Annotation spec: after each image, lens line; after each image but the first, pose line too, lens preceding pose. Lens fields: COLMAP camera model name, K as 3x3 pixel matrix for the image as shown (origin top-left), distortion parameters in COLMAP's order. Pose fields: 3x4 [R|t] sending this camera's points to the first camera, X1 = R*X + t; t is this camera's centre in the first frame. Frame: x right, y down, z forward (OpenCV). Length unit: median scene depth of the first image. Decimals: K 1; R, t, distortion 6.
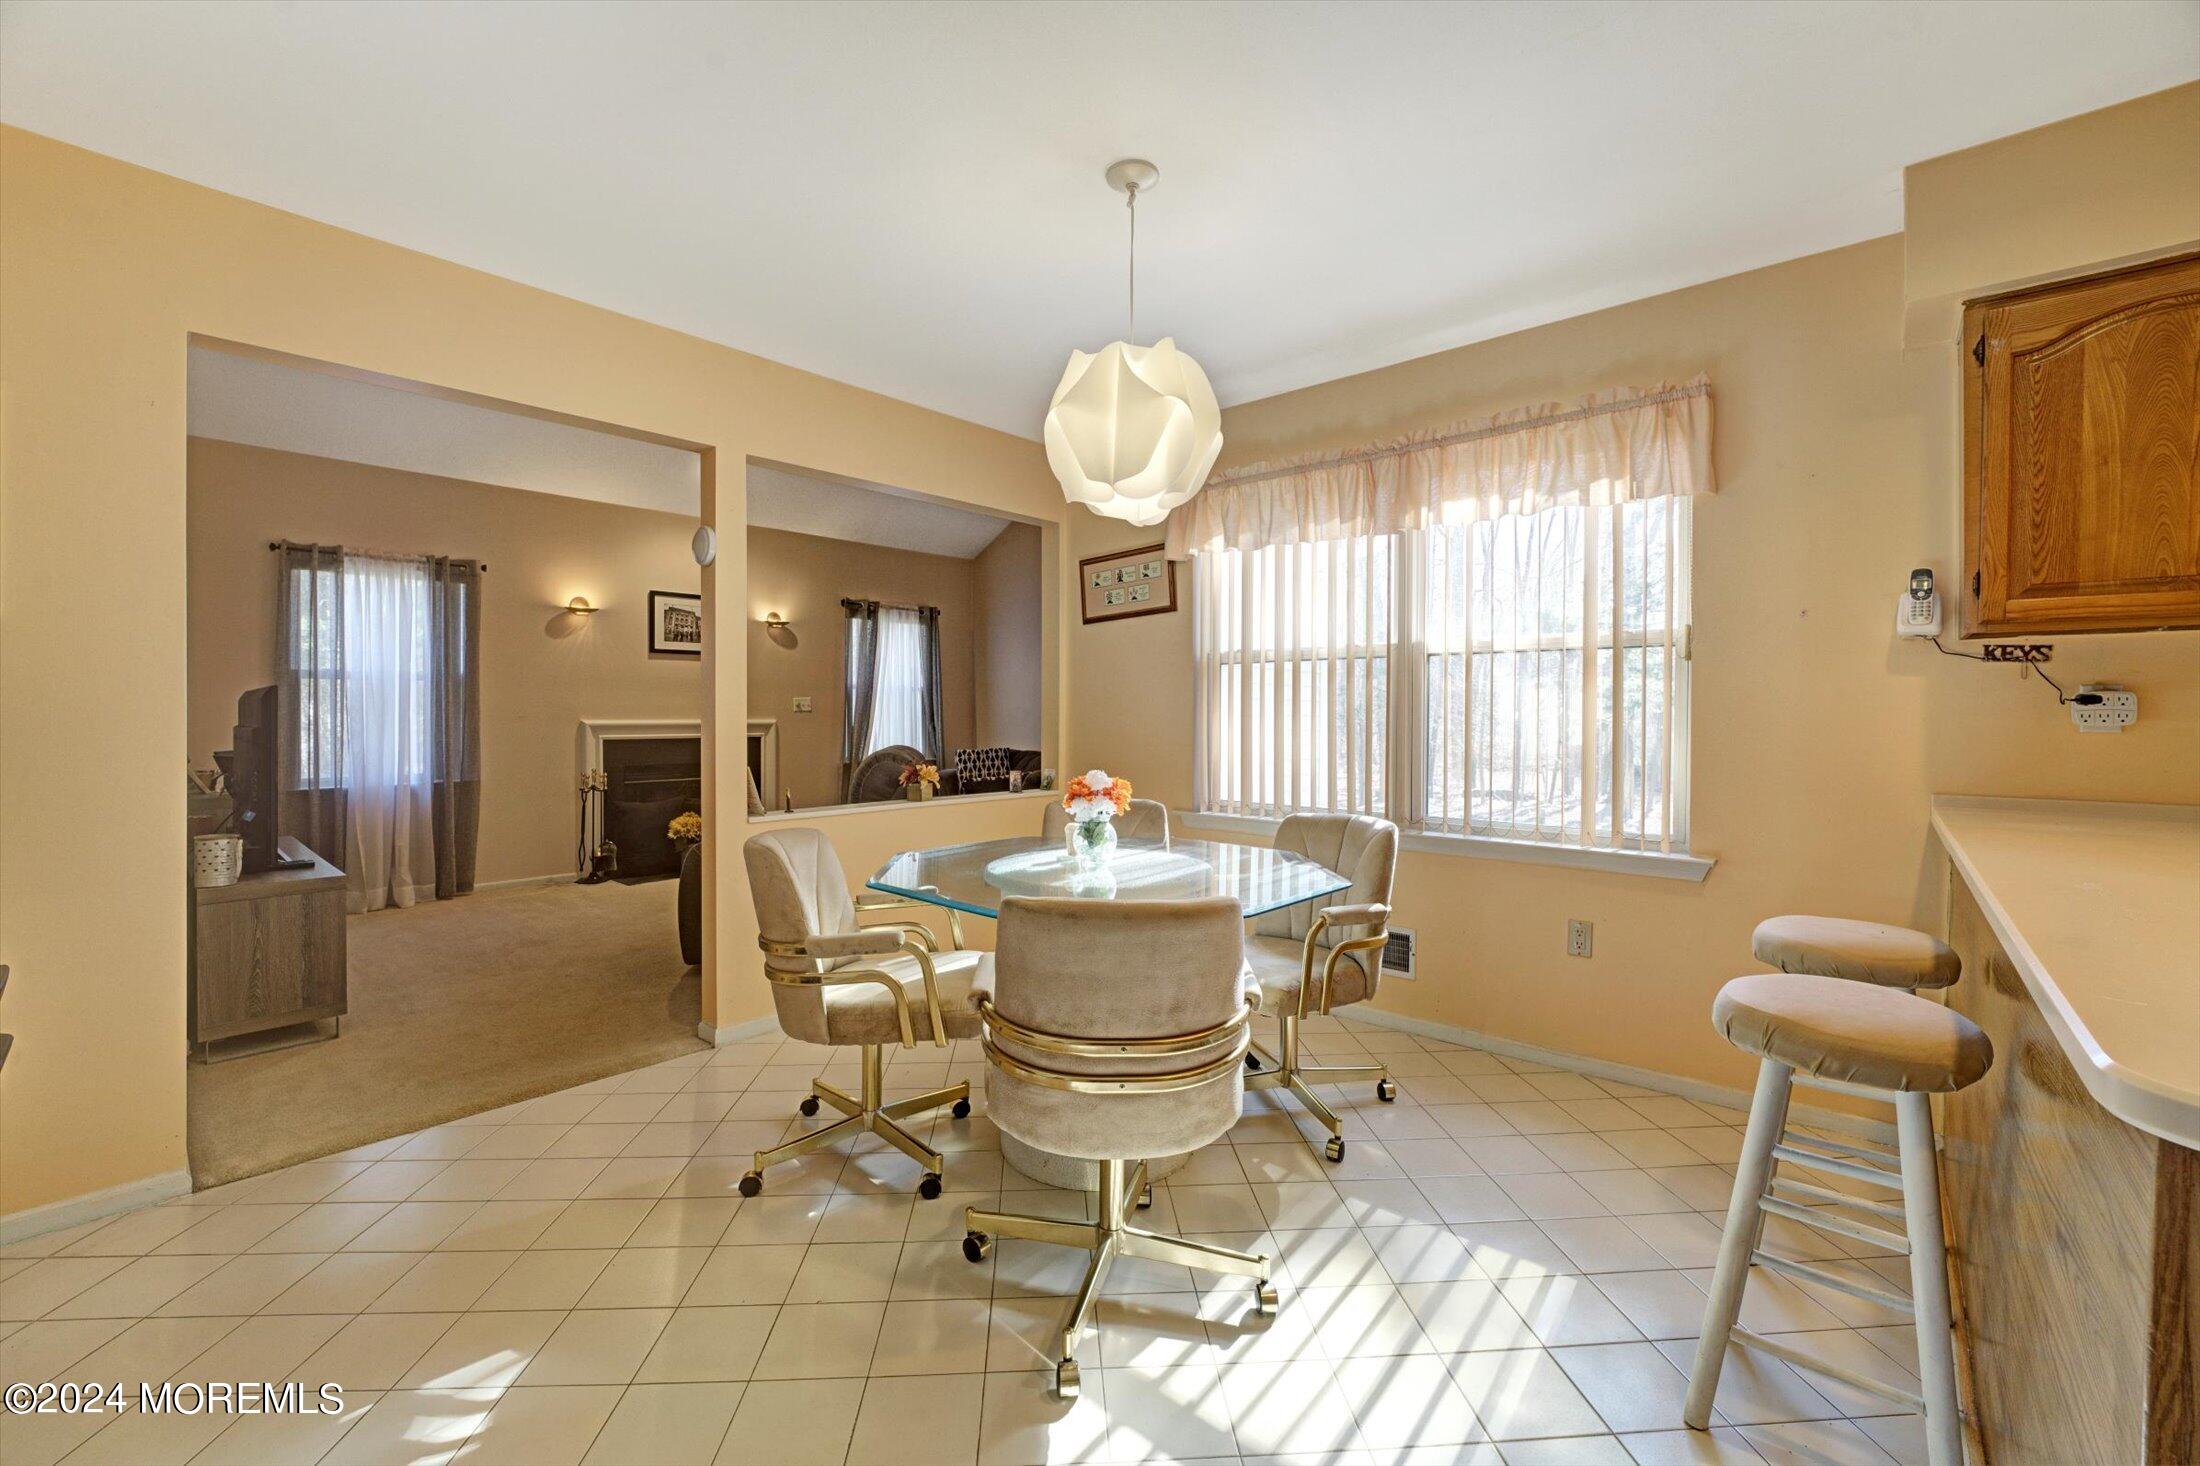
lens RADIAL K [[896.1, 0, 1101.7], [0, 896.1, 725.1], [0, 0, 1]] dist [-0.022631, 0.001656]
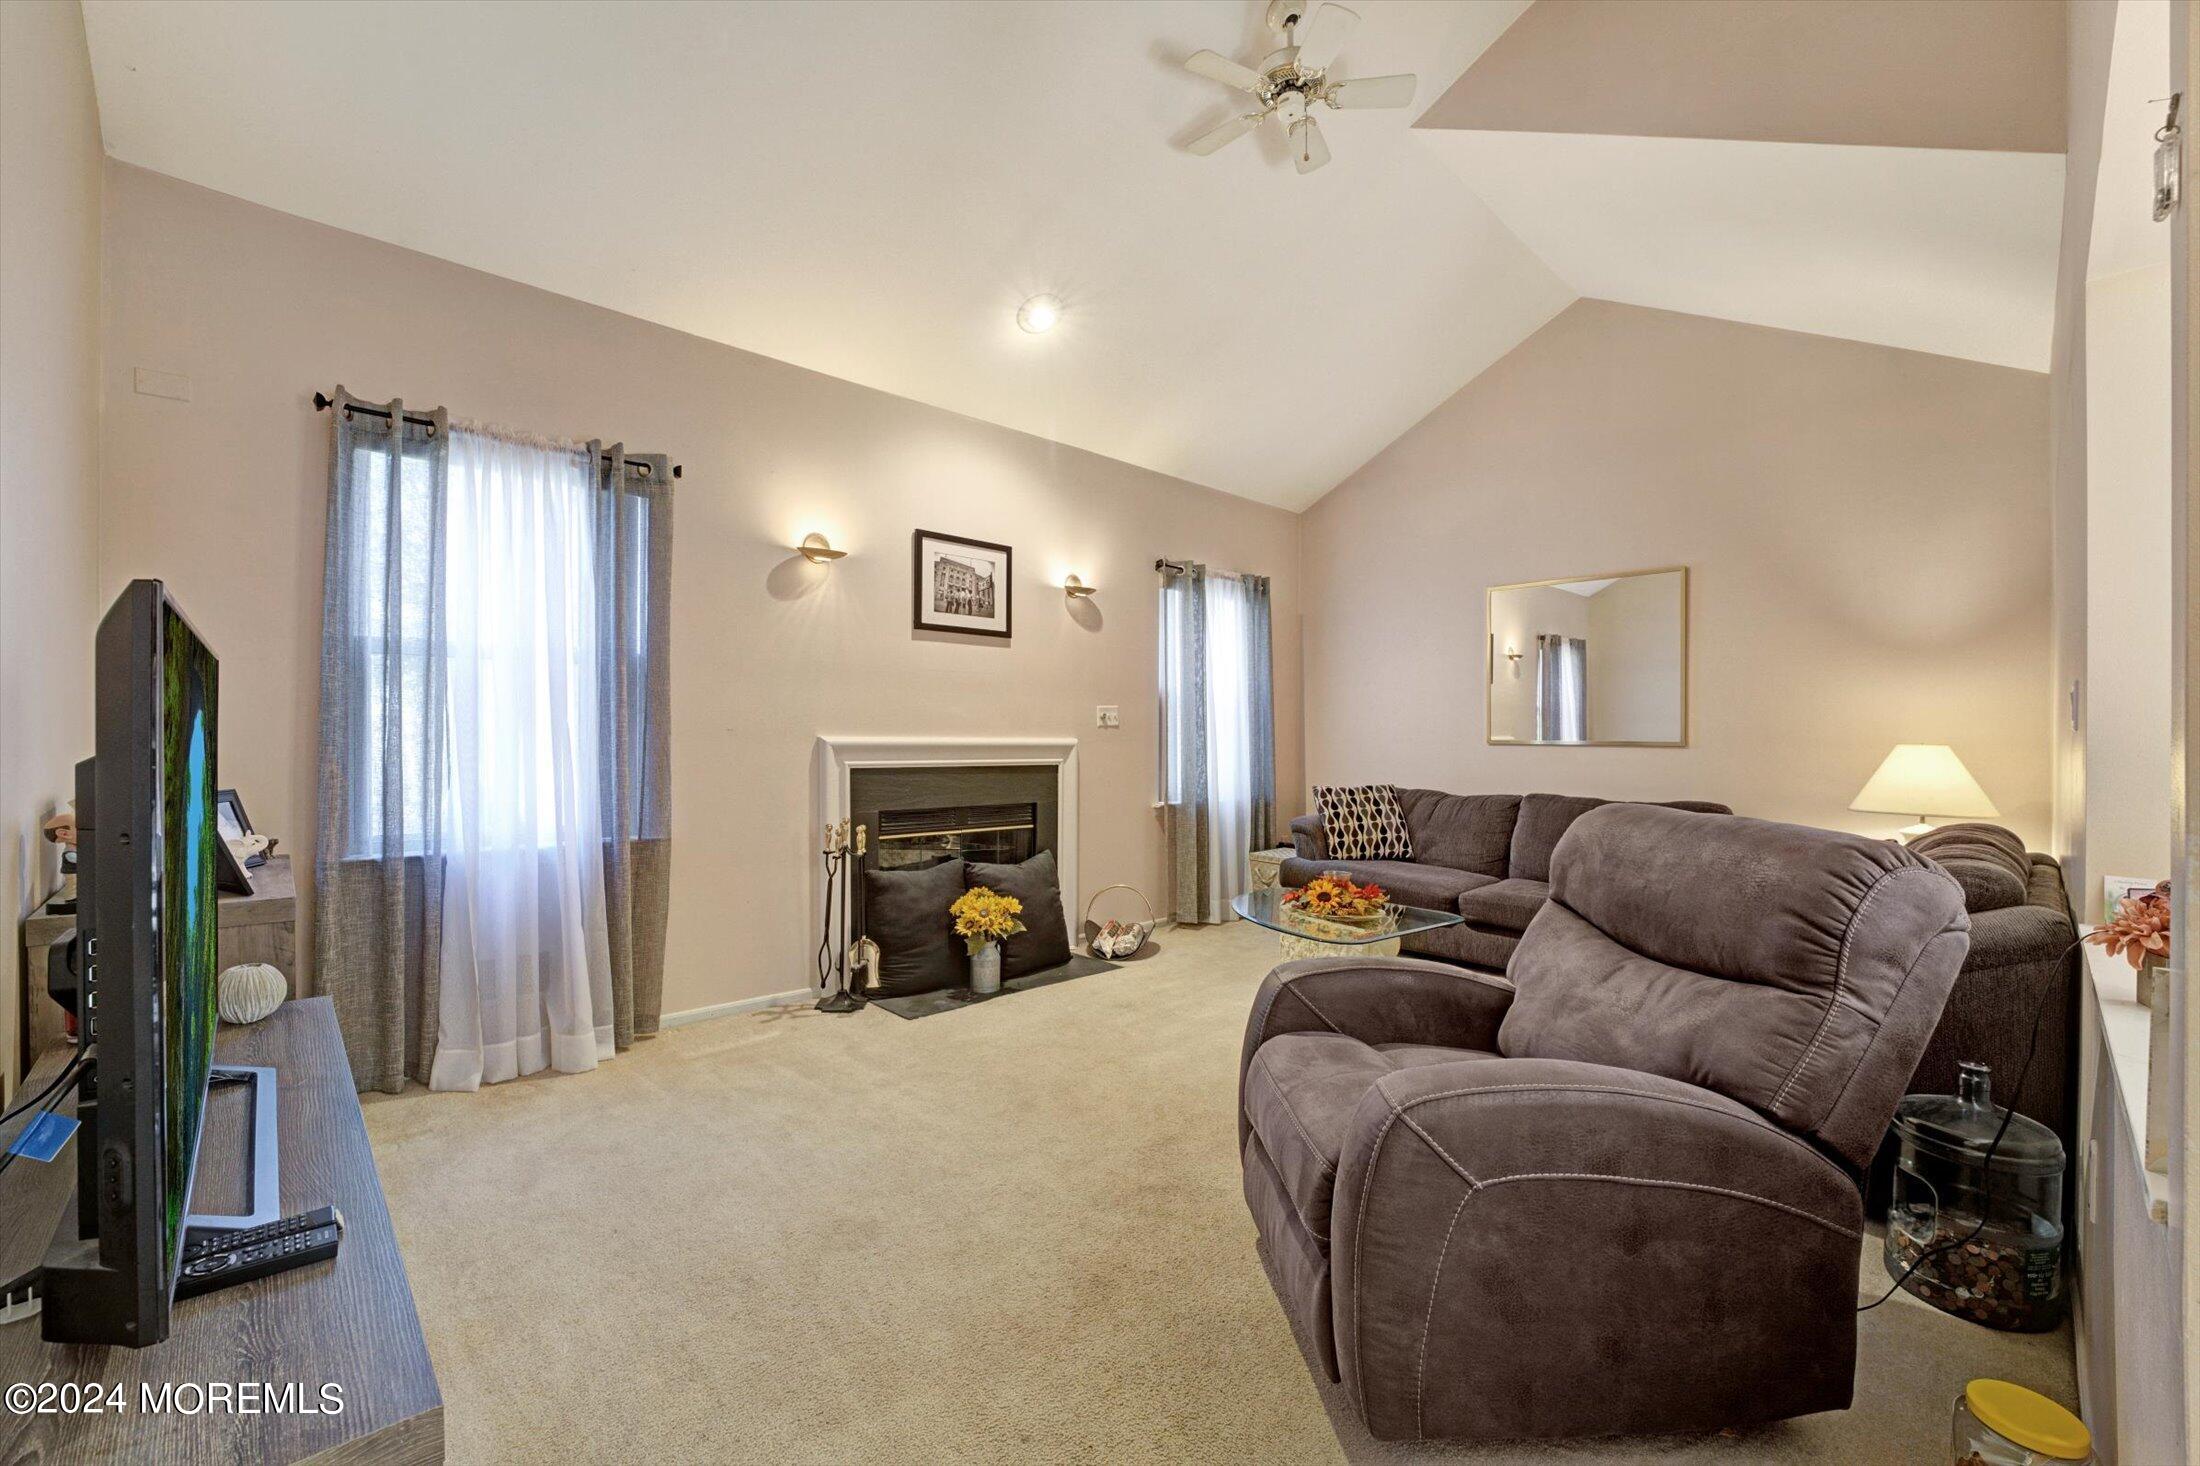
lens RADIAL K [[896.1, 0, 1103.3], [0, 896.1, 746.3], [0, 0, 1]] dist [-0.022631, 0.001656]
pose [[0.997303, 0.008695, -0.072883, -0.422400], [-0.008941, 0.999955, -0.003051, 0.001879], [0.072853, 0.003694, 0.997336, 0.495452]]
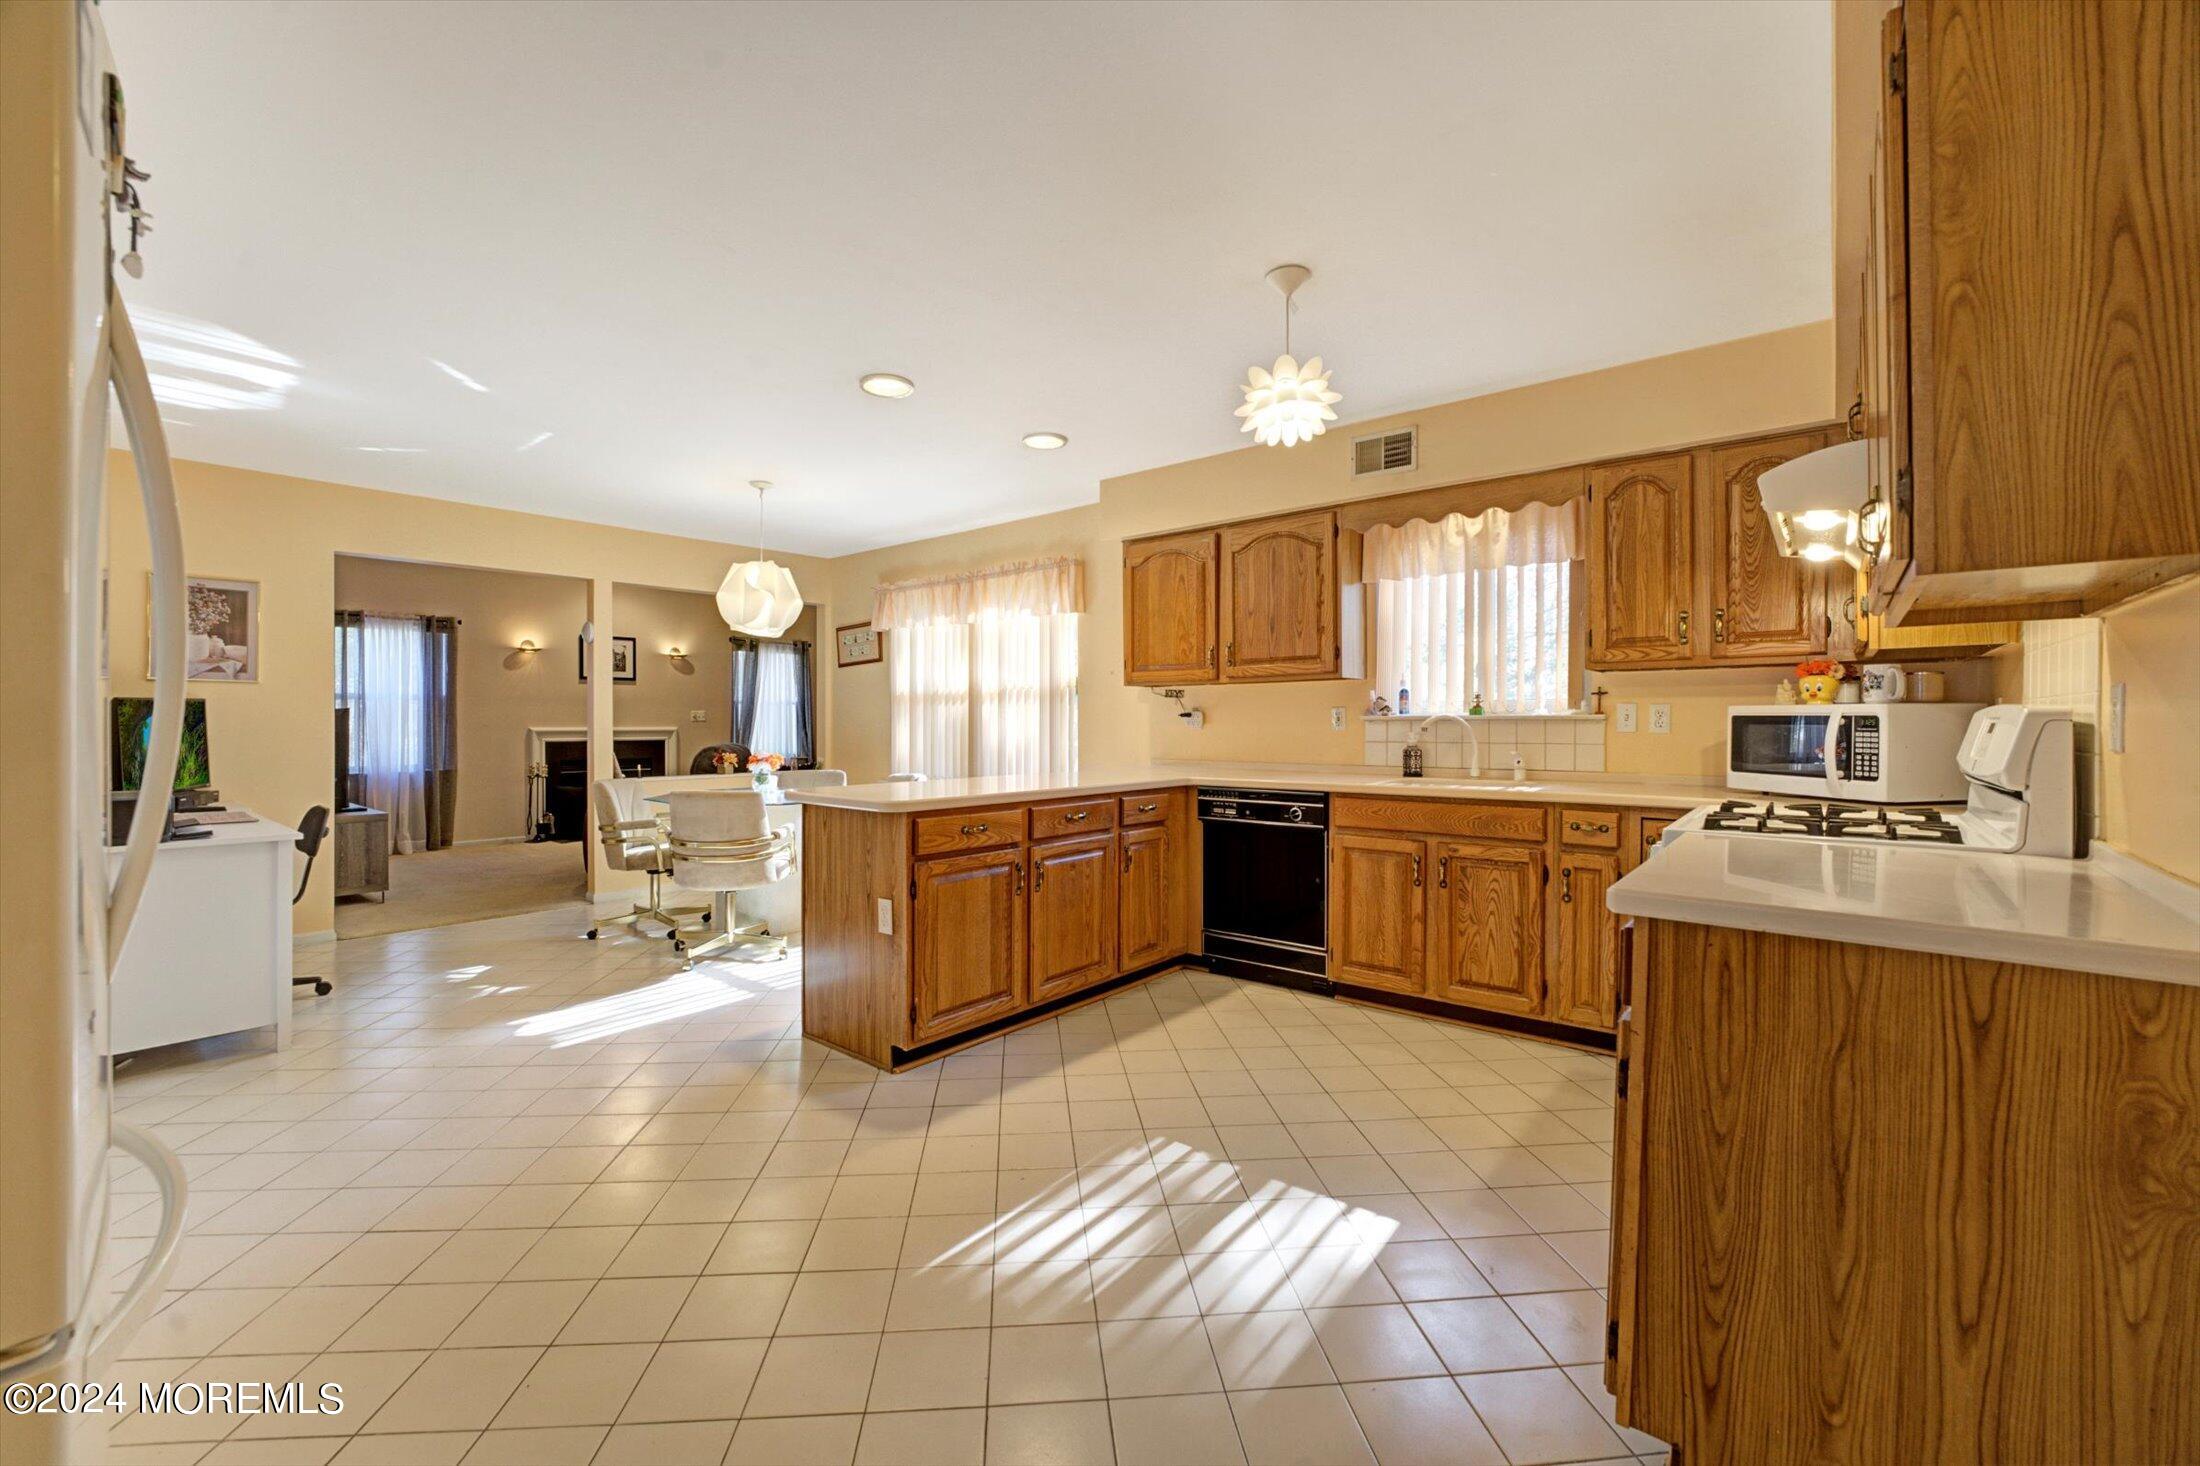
lens RADIAL K [[896.1, 0, 1094.4], [0, 896.1, 726.2], [0, 0, 1]] dist [-0.022631, 0.001656]
pose [[0.999684, -0.003081, 0.024945, 0.330470], [0.003274, 0.999965, -0.007733, 0.006515], [-0.024921, 0.007812, 0.999659, -0.515659]]
